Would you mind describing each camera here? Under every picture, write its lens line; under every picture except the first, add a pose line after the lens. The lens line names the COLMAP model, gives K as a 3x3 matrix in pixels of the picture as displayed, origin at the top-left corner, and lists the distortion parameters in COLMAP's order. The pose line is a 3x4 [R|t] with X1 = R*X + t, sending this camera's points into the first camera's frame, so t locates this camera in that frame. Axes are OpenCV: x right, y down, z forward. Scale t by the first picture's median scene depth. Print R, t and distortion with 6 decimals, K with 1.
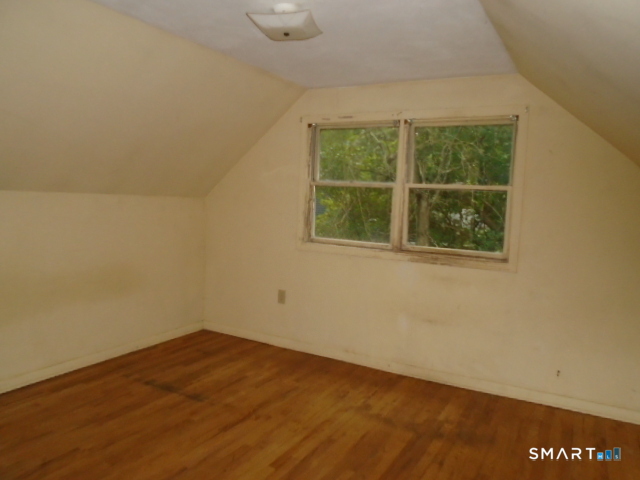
lens RADIAL K [[491.1, 0, 320.0], [0, 491.1, 240.0], [0, 0, 1]] dist [-0.000549, 0.002416]
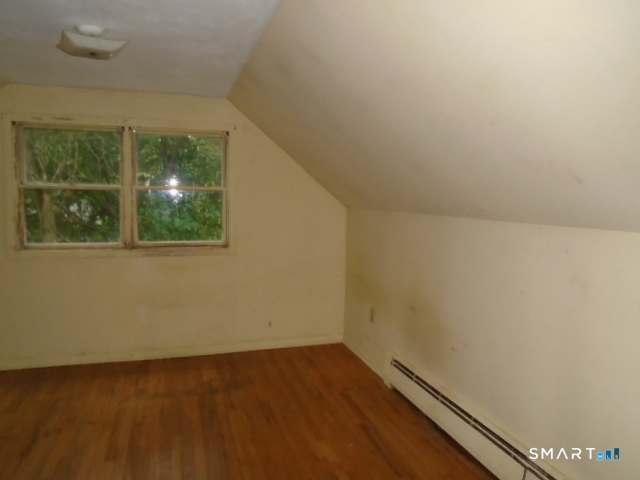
lens RADIAL K [[491.1, 0, 320.0], [0, 491.1, 240.0], [0, 0, 1]] dist [-0.000549, 0.002416]
pose [[0.696327, -0.097927, 0.711012, -0.327311], [0.079466, 0.995077, 0.059226, -0.027578], [-0.713312, 0.015260, 0.700681, -0.054253]]
